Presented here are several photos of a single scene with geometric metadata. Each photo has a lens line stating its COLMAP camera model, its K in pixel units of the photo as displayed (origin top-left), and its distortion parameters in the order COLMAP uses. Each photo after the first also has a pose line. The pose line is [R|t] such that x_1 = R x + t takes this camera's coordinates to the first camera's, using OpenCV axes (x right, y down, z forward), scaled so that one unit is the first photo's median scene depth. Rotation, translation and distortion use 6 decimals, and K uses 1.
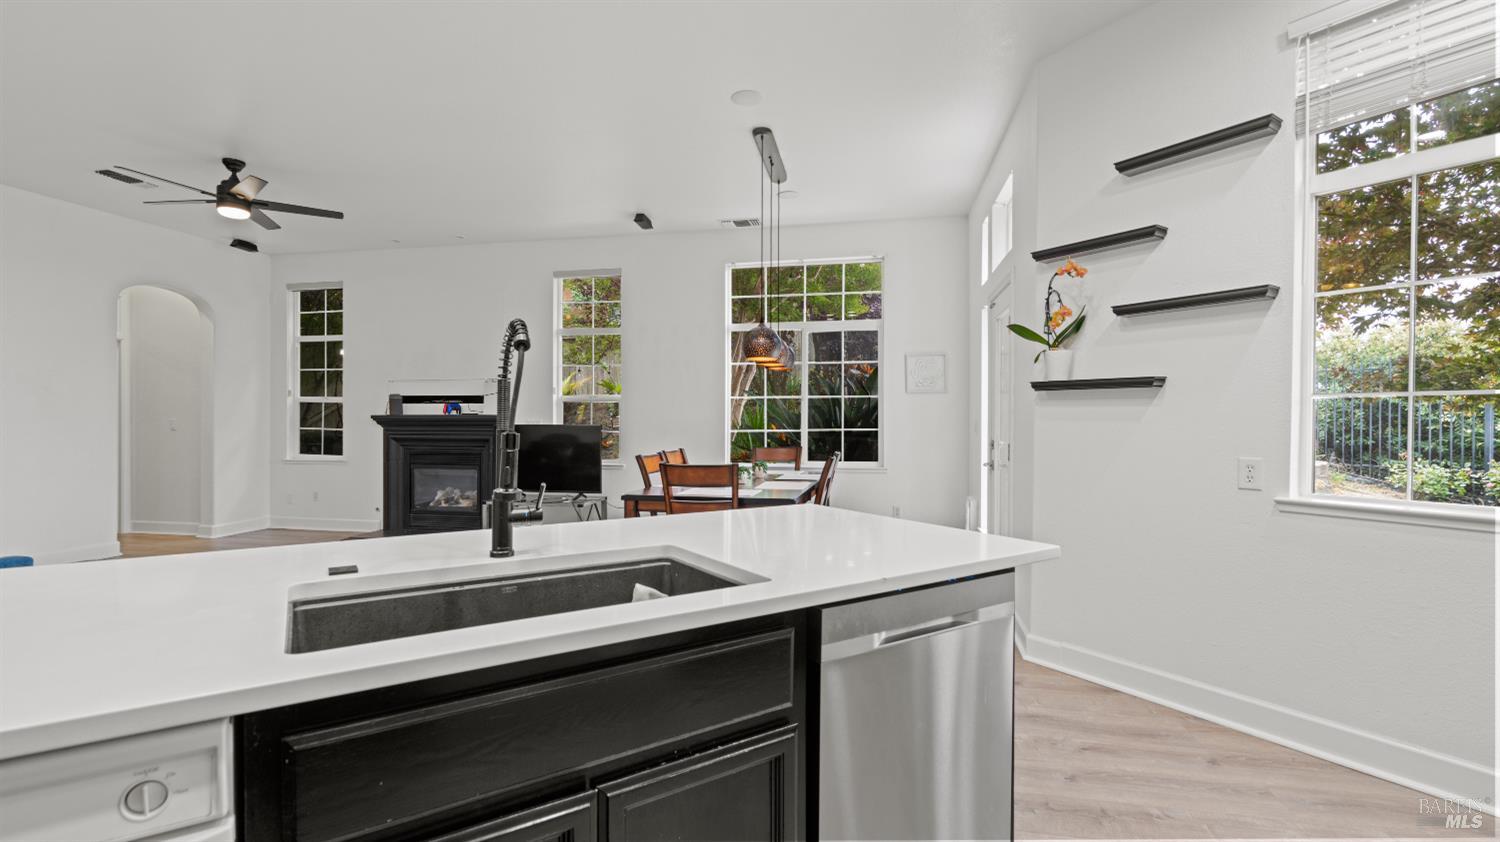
lens RADIAL K [[675.3, 0, 746.2], [0, 675.3, 419.3], [0, 0, 1]] dist [-0.003804, 0.000151]
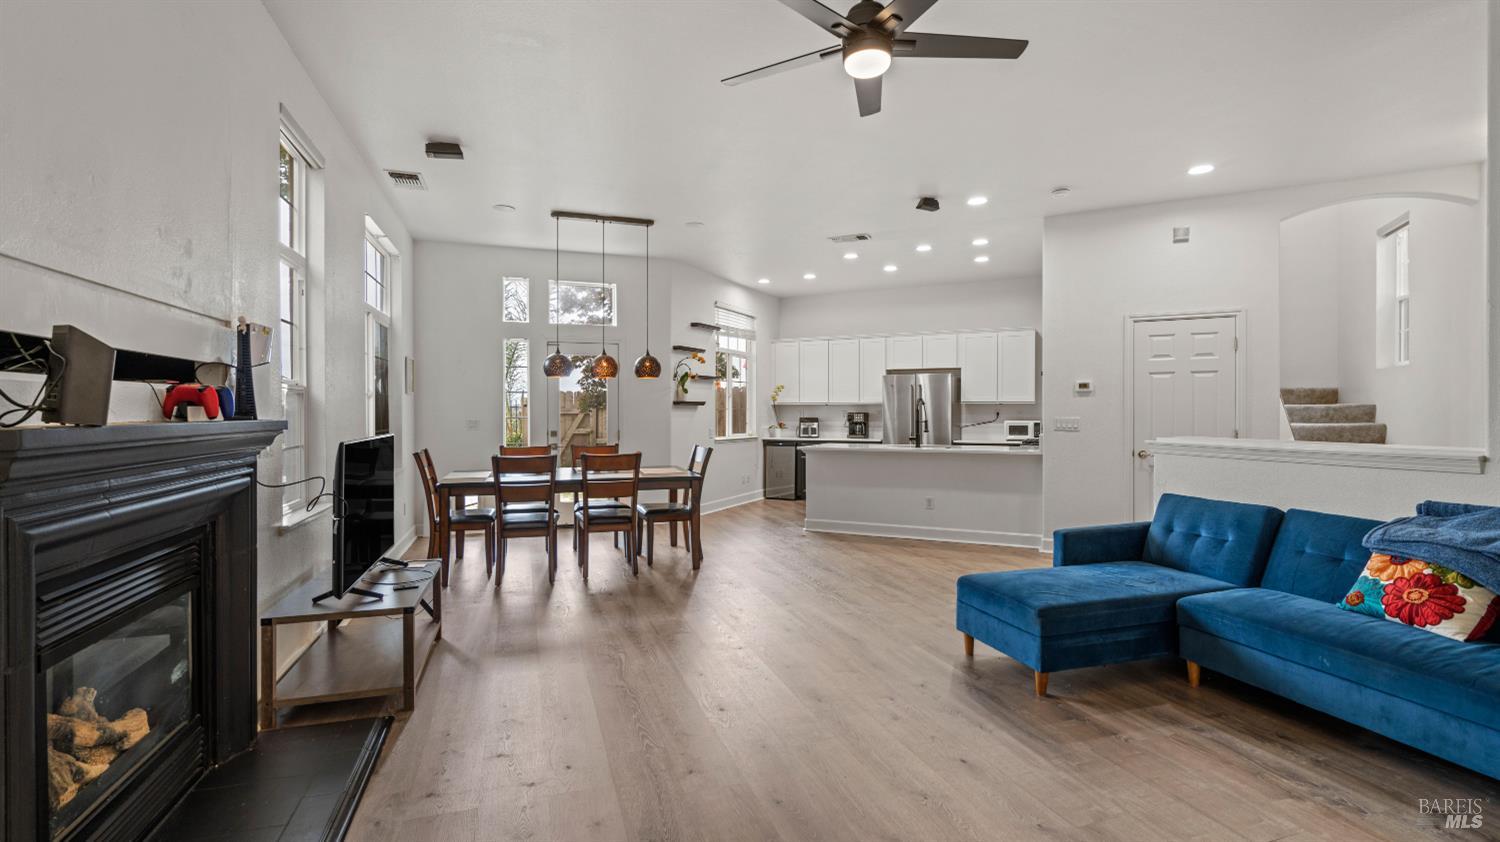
lens RADIAL K [[675.3, 0, 746.2], [0, 675.3, 419.3], [0, 0, 1]] dist [-0.003804, 0.000151]
pose [[-0.498297, -0.011892, 0.866925, -0.816160], [0.002055, 0.999887, 0.014897, -0.012325], [-0.867004, 0.009205, -0.498216, 0.933525]]
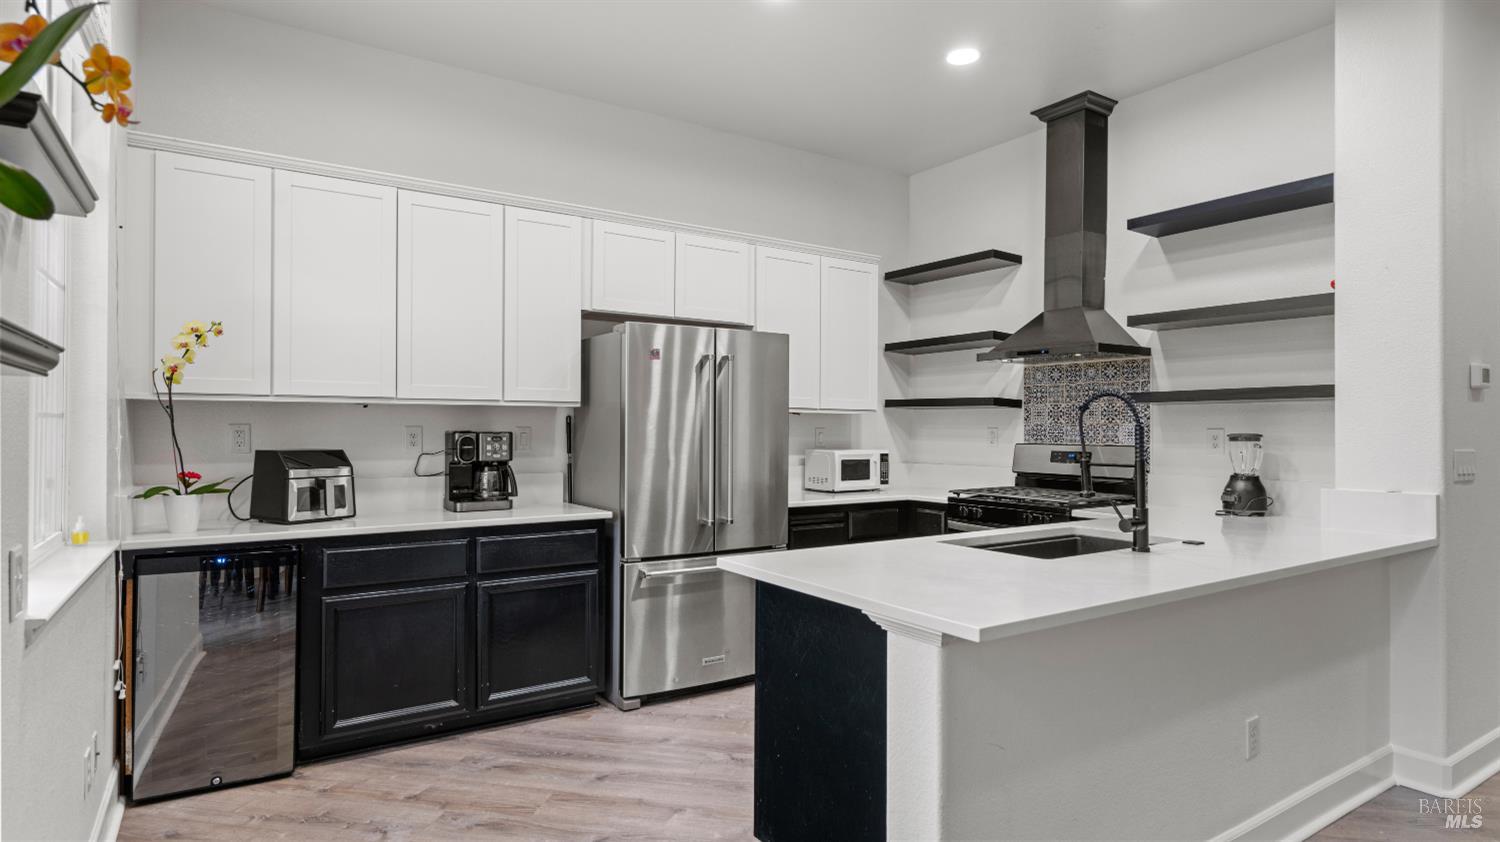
lens RADIAL K [[798.4, 0, 750.0], [0, 798.4, 421.0], [0, 0, 1]] dist [-0.001198, -0.000125]
pose [[-0.999941, -0.007810, 0.007489, 0.095578], [-0.007846, 0.999958, -0.004783, -0.011186], [-0.007451, -0.004841, -0.999961, 0.578305]]
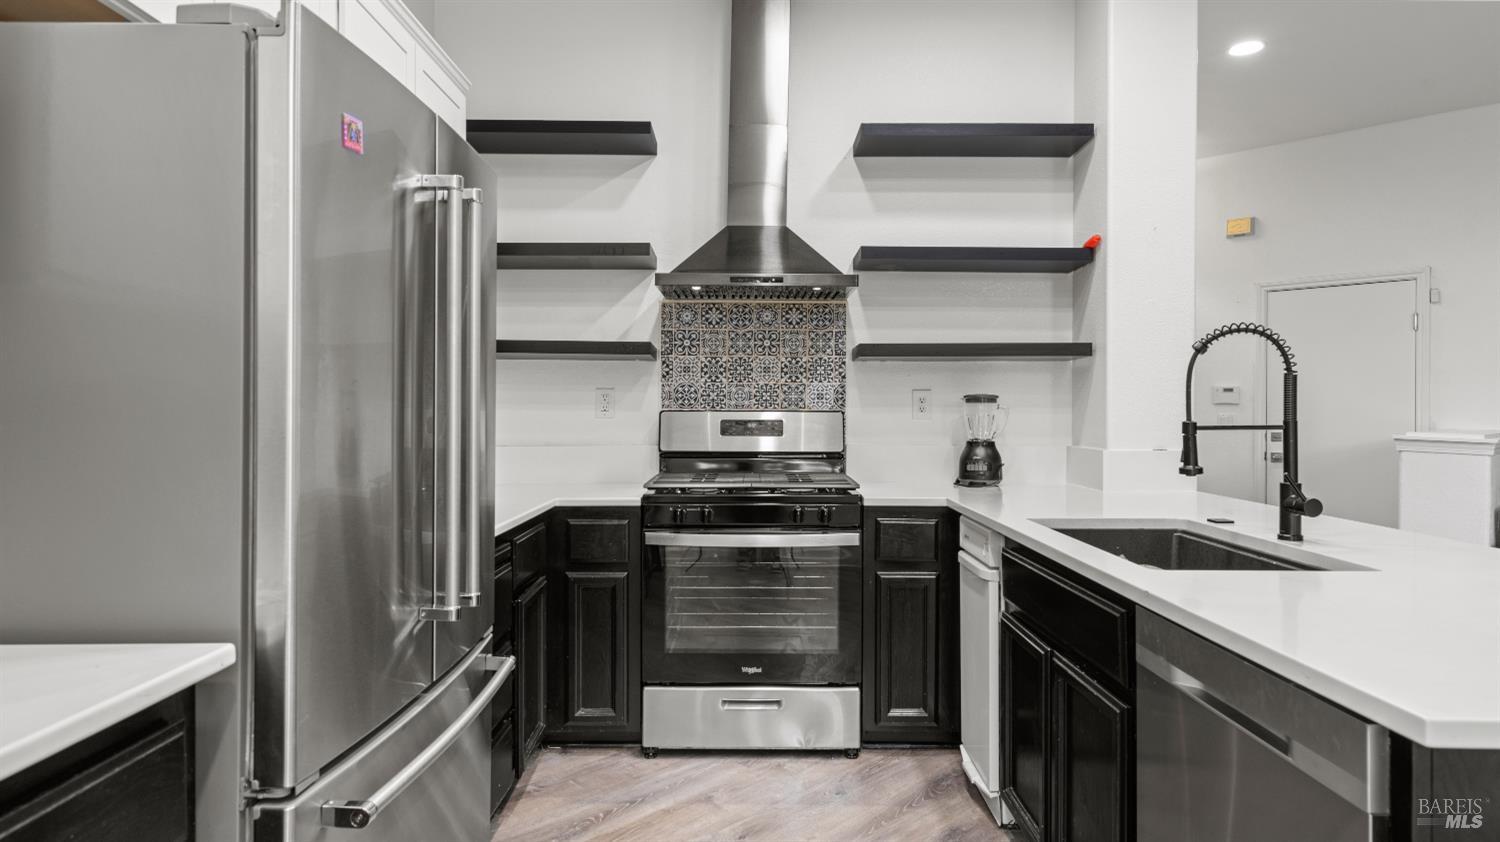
lens RADIAL K [[862.5, 0, 745.7], [0, 862.5, 410.7], [0, 0, 1]] dist [-0.001473, -0.000195]
pose [[-0.560830, -0.003027, -0.827926, 0.268541], [-0.007862, 0.999968, 0.001670, 0.001558], [0.827894, 0.007446, -0.560835, 0.228621]]
